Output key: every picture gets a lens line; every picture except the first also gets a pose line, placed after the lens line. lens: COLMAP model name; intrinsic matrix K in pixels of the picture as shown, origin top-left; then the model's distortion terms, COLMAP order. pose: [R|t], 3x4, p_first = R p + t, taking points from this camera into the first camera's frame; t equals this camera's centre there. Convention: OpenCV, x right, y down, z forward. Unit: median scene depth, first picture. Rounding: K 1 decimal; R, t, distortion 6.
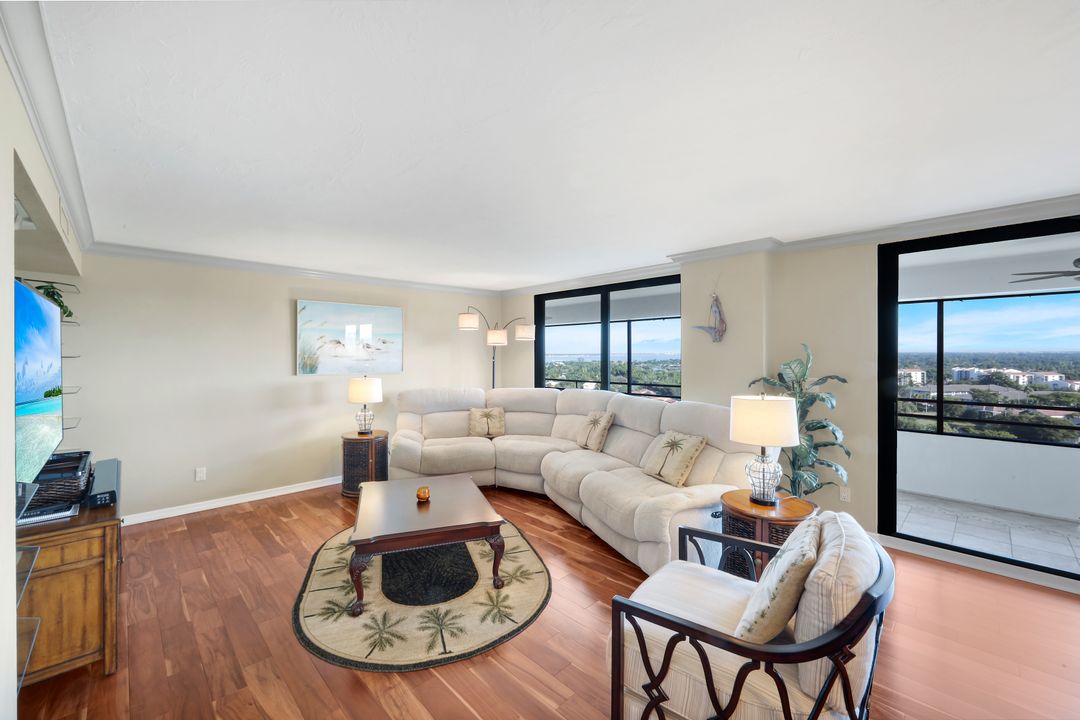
lens RADIAL K [[428.8, 0, 539.9], [0, 428.8, 356.8], [0, 0, 1]] dist [0.000892, 0.000080]
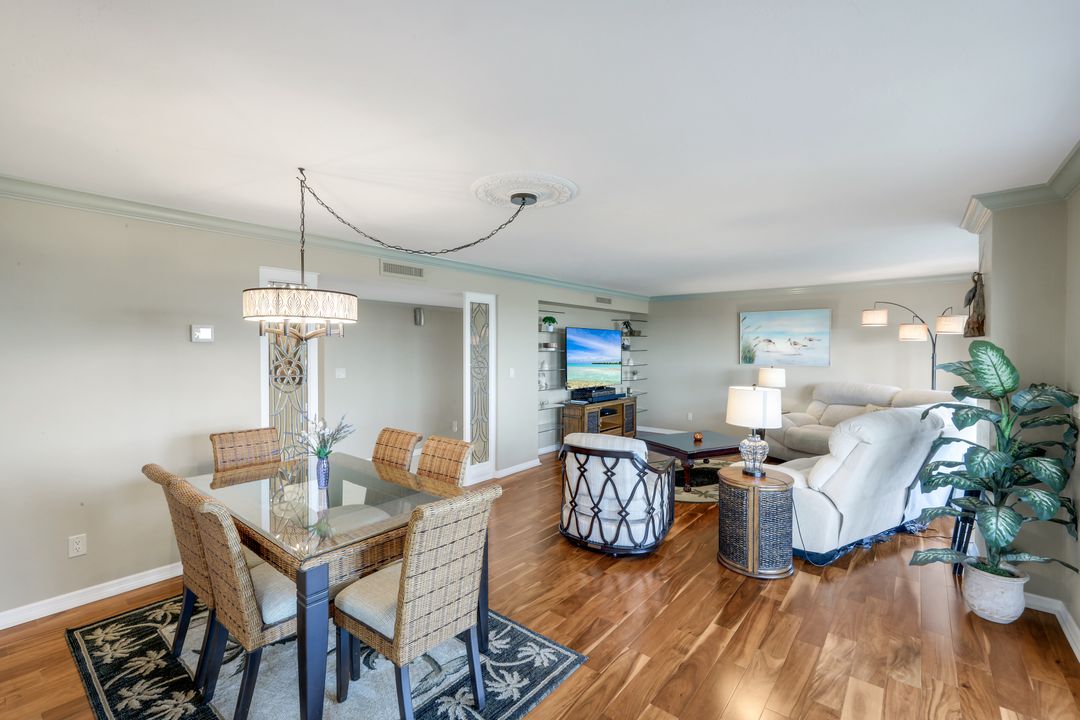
lens RADIAL K [[469.0, 0, 538.7], [0, 469.0, 359.5], [0, 0, 1]] dist [0.000674, 0.000026]
pose [[0.123789, 0.023063, -0.992040, 1.001104], [-0.009196, 0.999714, 0.022094, -0.002283], [0.992266, 0.006388, 0.123966, 0.127104]]
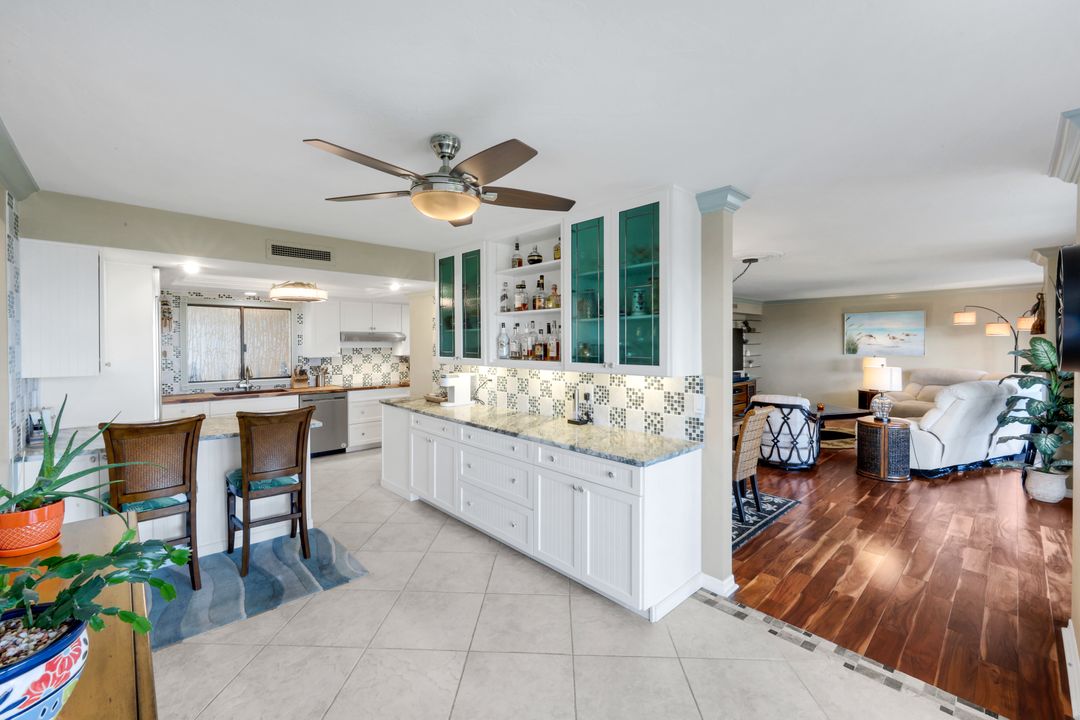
lens RADIAL K [[448.0, 0, 539.9], [0, 448.0, 353.0], [0, 0, 1]] dist [0.002607, 0.000363]
pose [[-0.007206, 0.022971, -0.999710, 1.466789], [-0.007355, 0.999708, 0.023024, 0.001827], [0.999947, 0.007518, -0.007035, -0.317617]]
